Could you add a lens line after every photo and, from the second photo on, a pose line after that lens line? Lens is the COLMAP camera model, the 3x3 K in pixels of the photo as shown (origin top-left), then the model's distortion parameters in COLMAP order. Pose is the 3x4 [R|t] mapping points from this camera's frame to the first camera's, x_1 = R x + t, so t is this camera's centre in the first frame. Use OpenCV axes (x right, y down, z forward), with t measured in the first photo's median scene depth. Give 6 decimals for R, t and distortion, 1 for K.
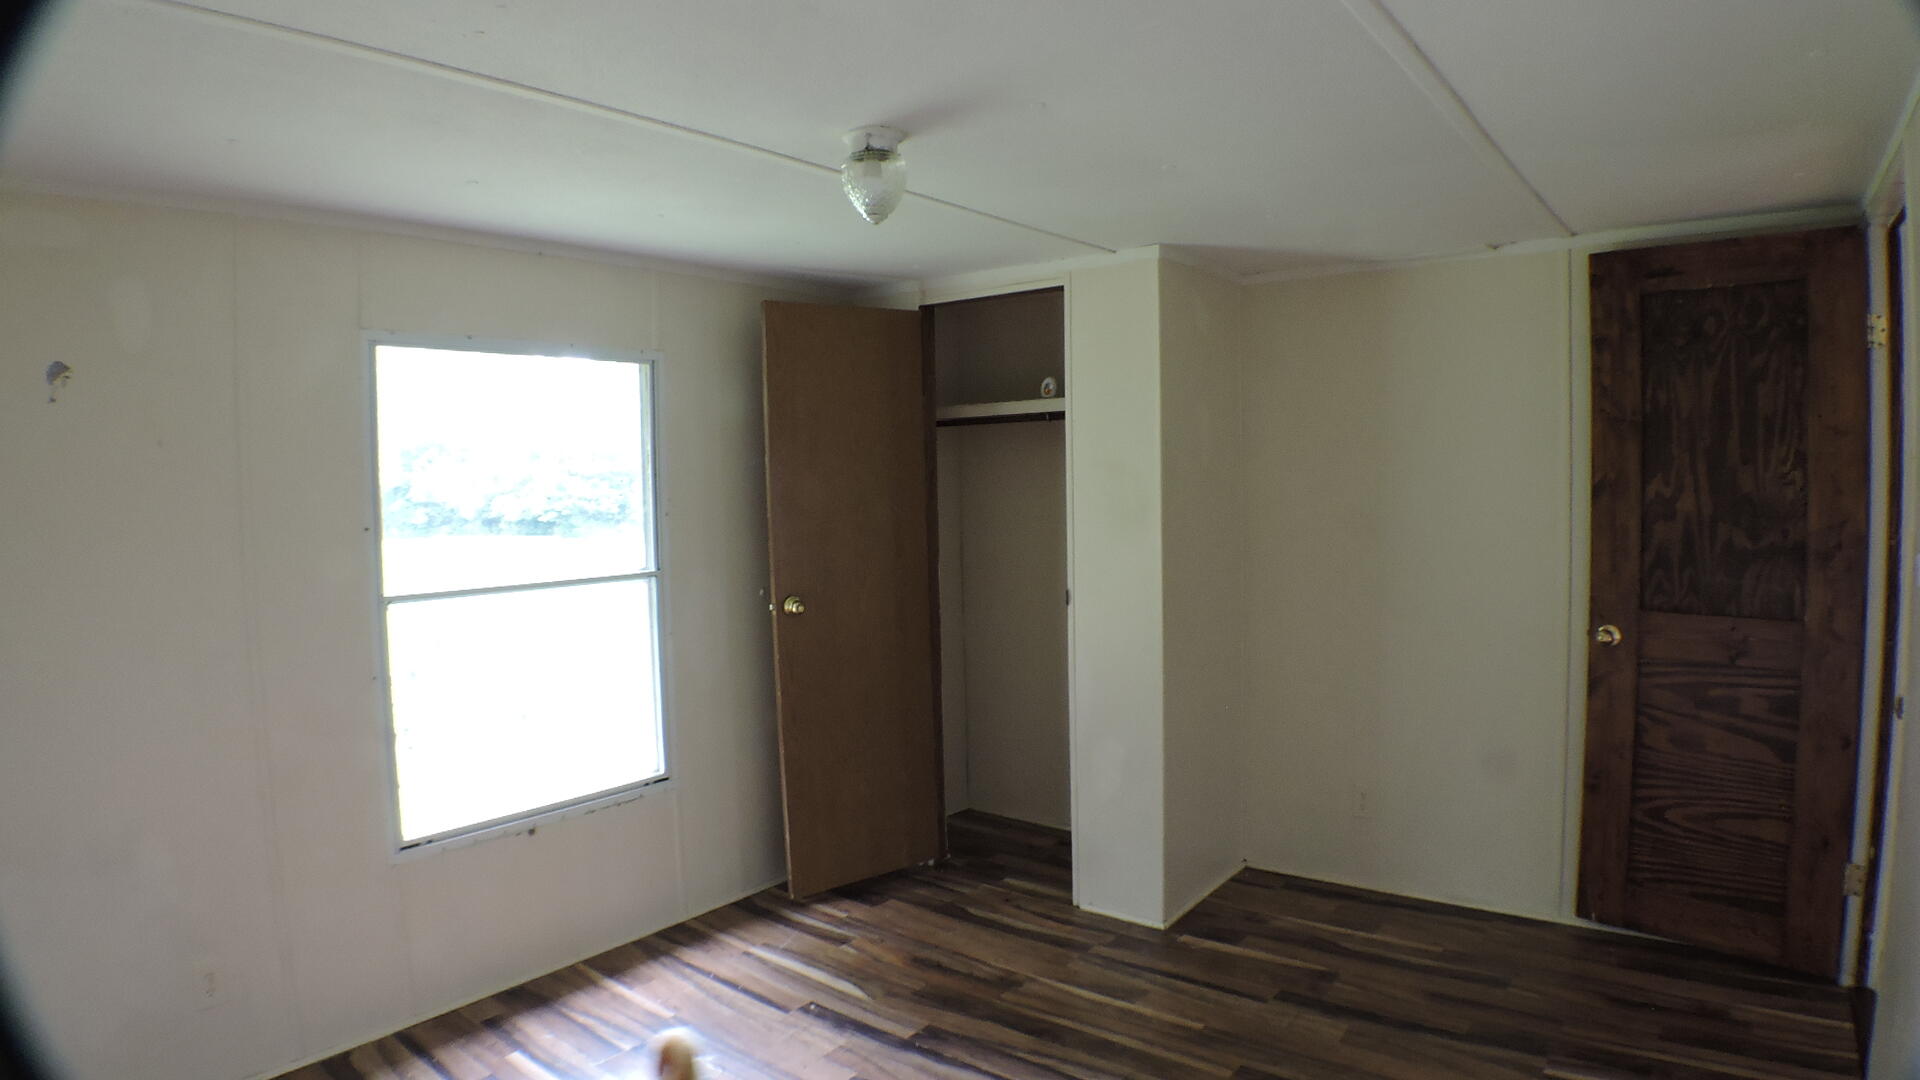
lens RADIAL K [[1063.7, 0, 964.0], [0, 1063.7, 530.0], [0, 0, 1]] dist [-0.143409, 0.028323]
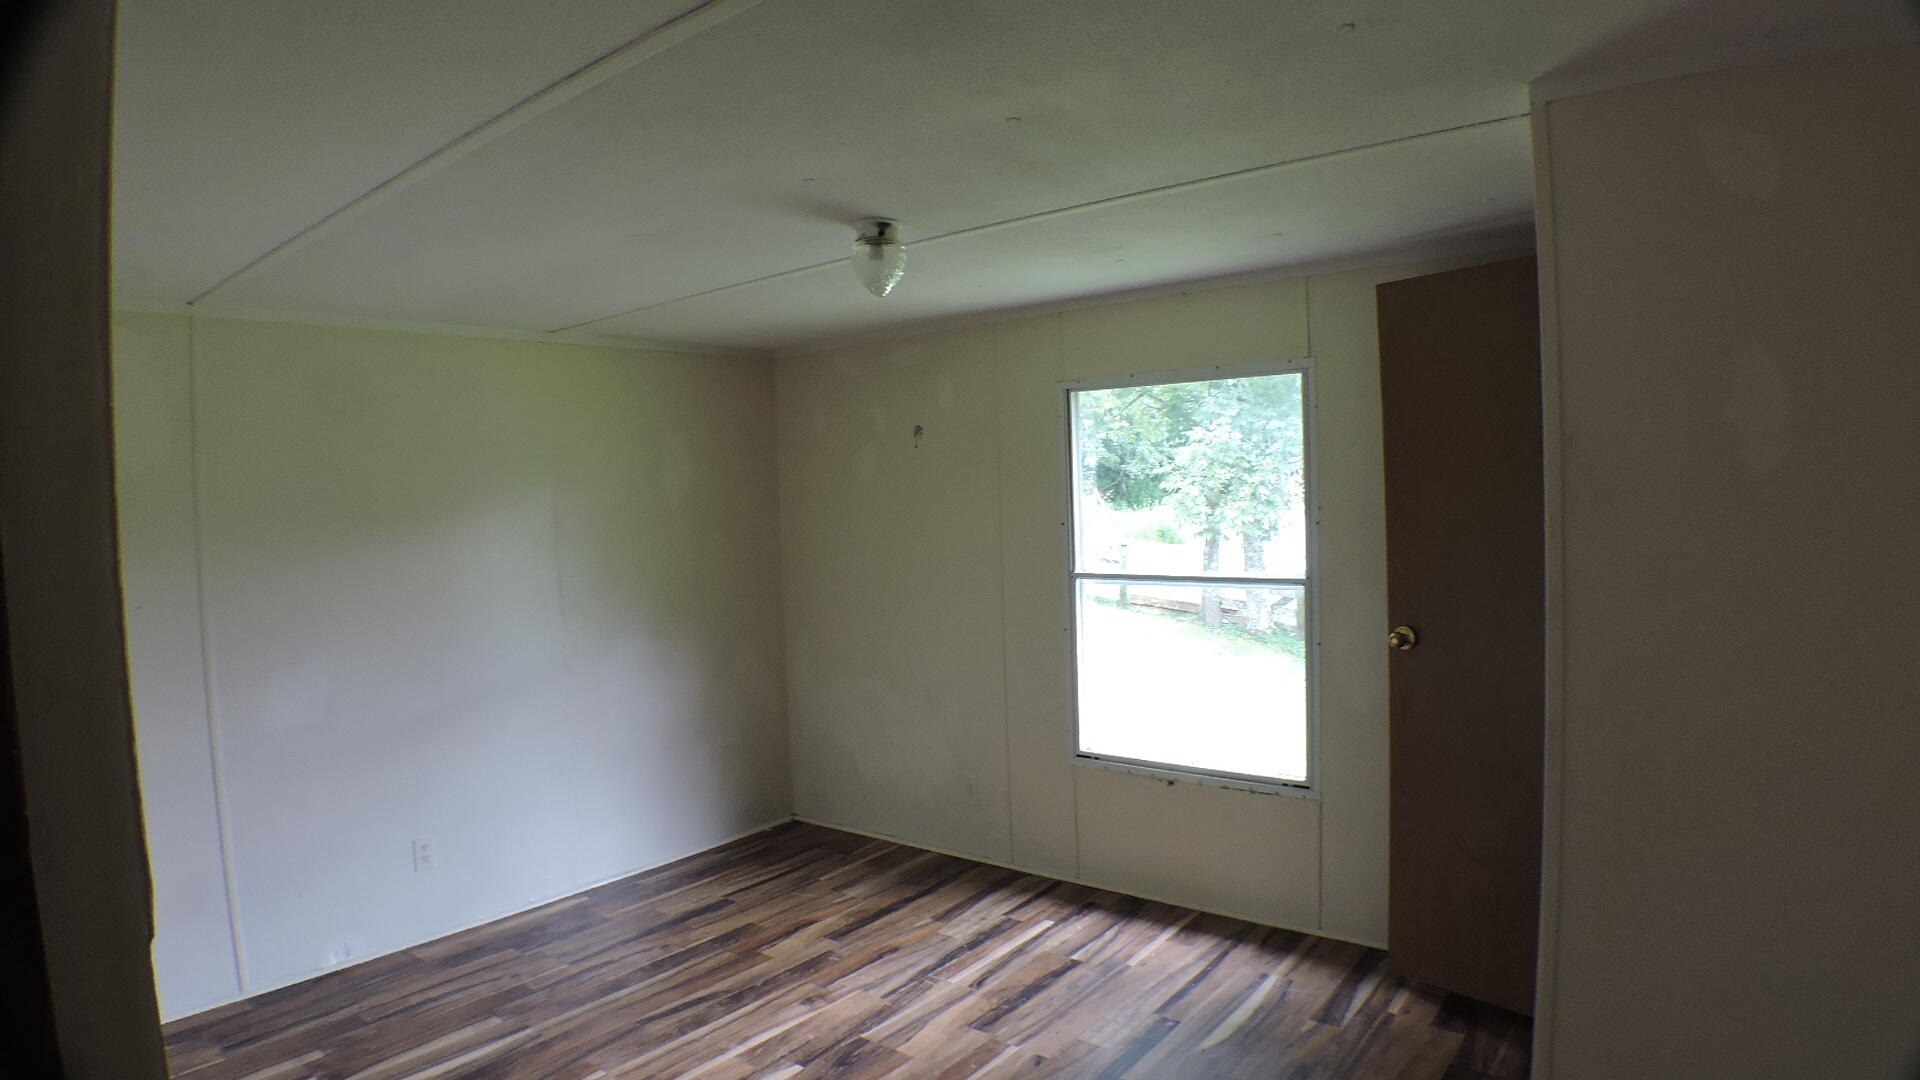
lens RADIAL K [[1063.7, 0, 964.0], [0, 1063.7, 530.0], [0, 0, 1]] dist [-0.143409, 0.028323]
pose [[-0.006856, 0.060779, -0.998128, 0.775066], [-0.017431, 0.997992, 0.060891, -0.069277], [0.999825, 0.017816, -0.005783, 0.753049]]
